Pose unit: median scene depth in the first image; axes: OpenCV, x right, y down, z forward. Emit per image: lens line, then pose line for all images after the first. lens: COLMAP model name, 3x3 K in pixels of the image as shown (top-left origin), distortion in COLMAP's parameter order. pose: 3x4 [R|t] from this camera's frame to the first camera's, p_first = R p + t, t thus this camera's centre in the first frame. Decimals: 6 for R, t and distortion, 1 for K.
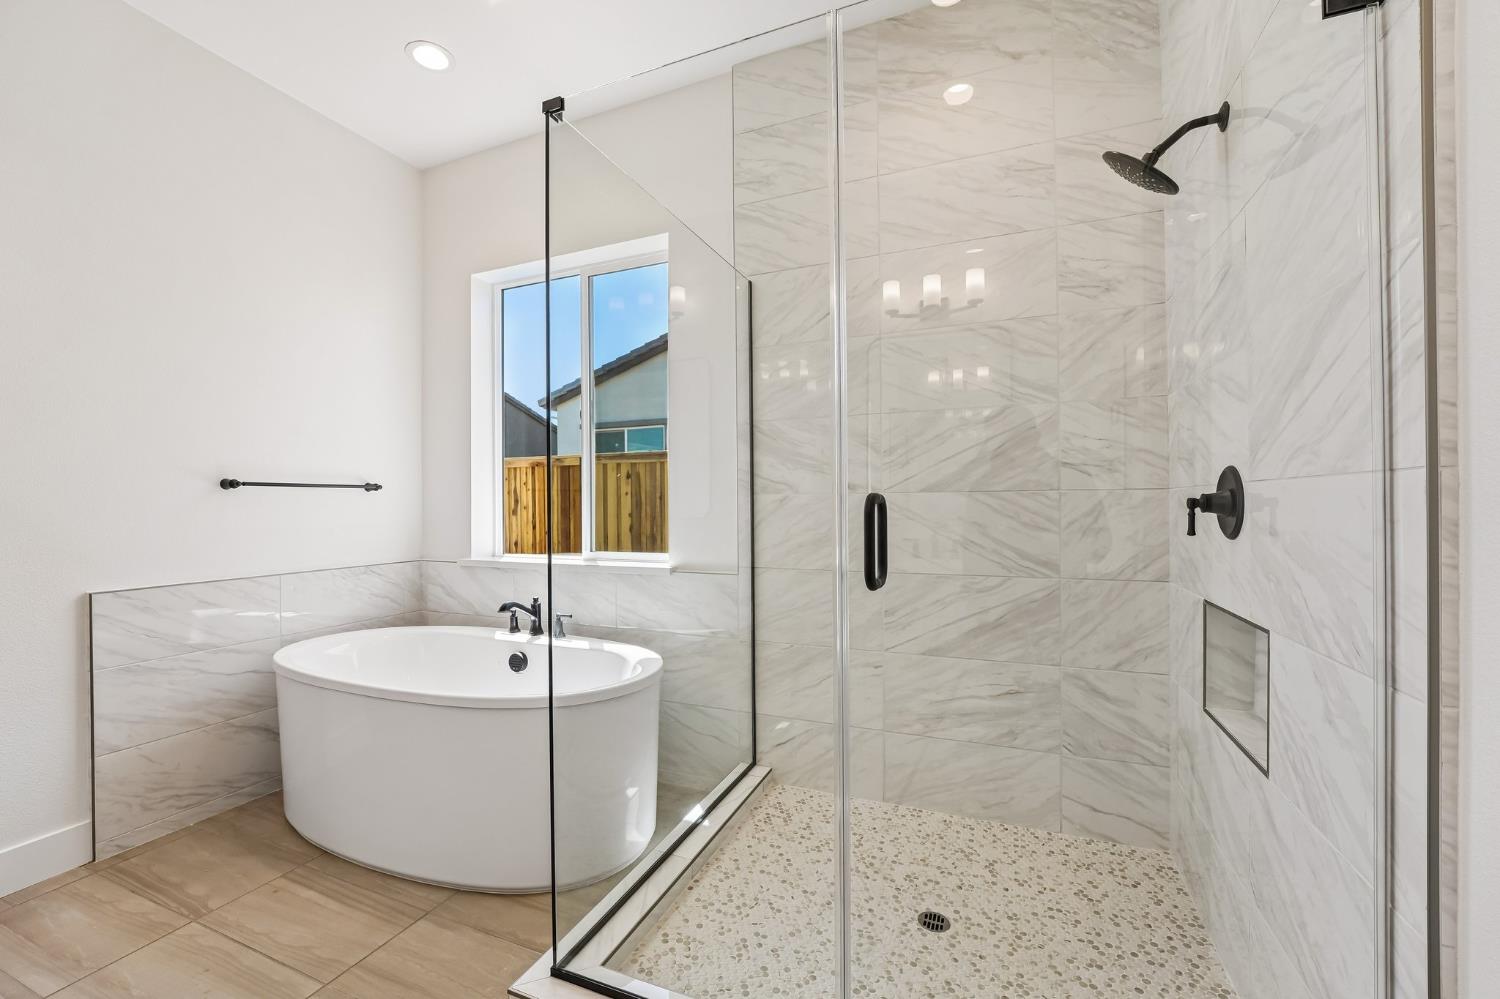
lens RADIAL K [[616.1, 0, 751.6], [0, 616.1, 503.3], [0, 0, 1]] dist [-0.020962, 0.003430]
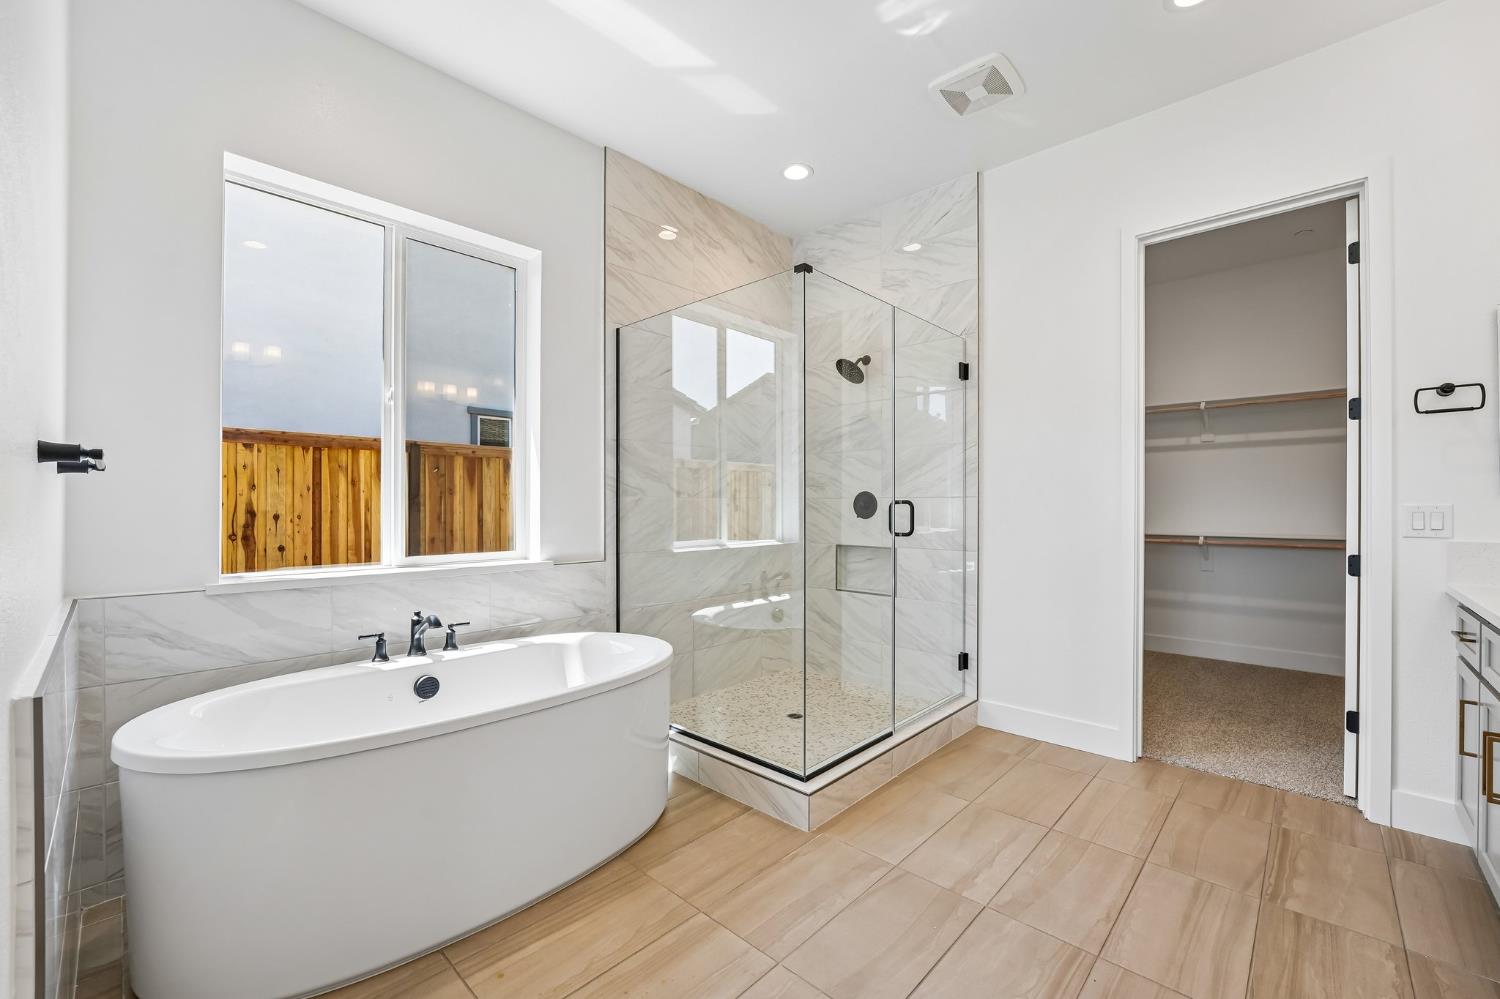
lens RADIAL K [[616.1, 0, 739.8], [0, 616.1, 507.4], [0, 0, 1]] dist [-0.020962, 0.003430]
pose [[0.353012, 0.003004, 0.935614, -1.131435], [-0.003577, 0.999992, -0.001861, 0.010506], [-0.935612, -0.002690, 0.353019, 0.325732]]
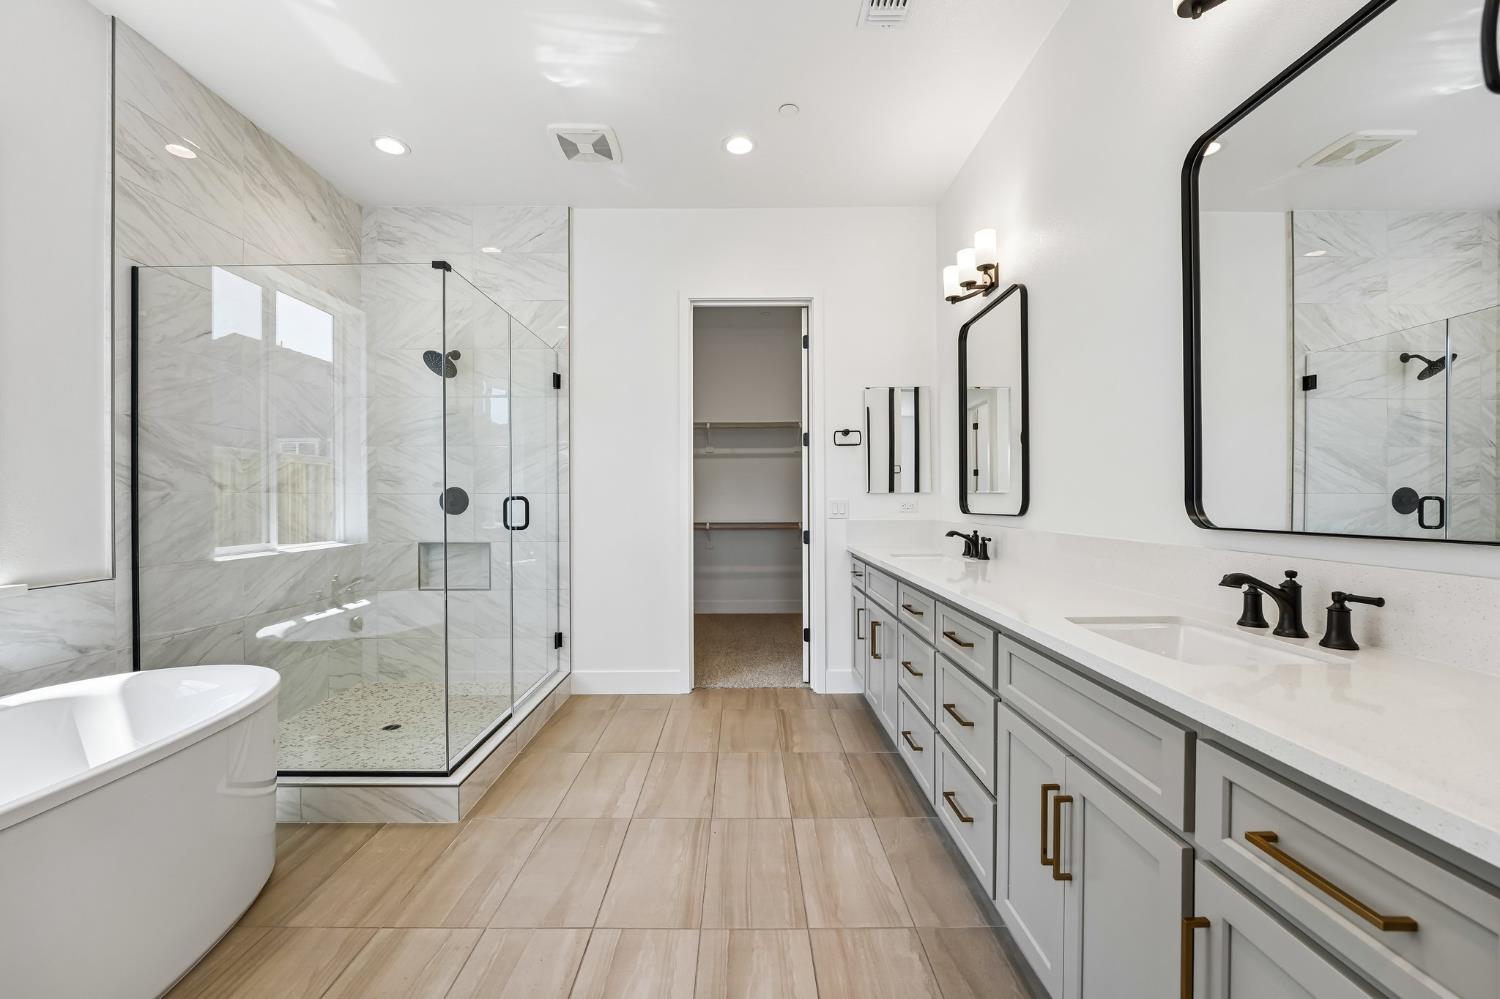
lens RADIAL K [[616.1, 0, 748.1], [0, 616.1, 501.3], [0, 0, 1]] dist [-0.020962, 0.003430]
pose [[-0.398584, 0.005231, 0.917117, -1.270642], [0.005810, 0.999978, -0.003178, 0.010307], [-0.917113, 0.004062, -0.398606, 0.518894]]
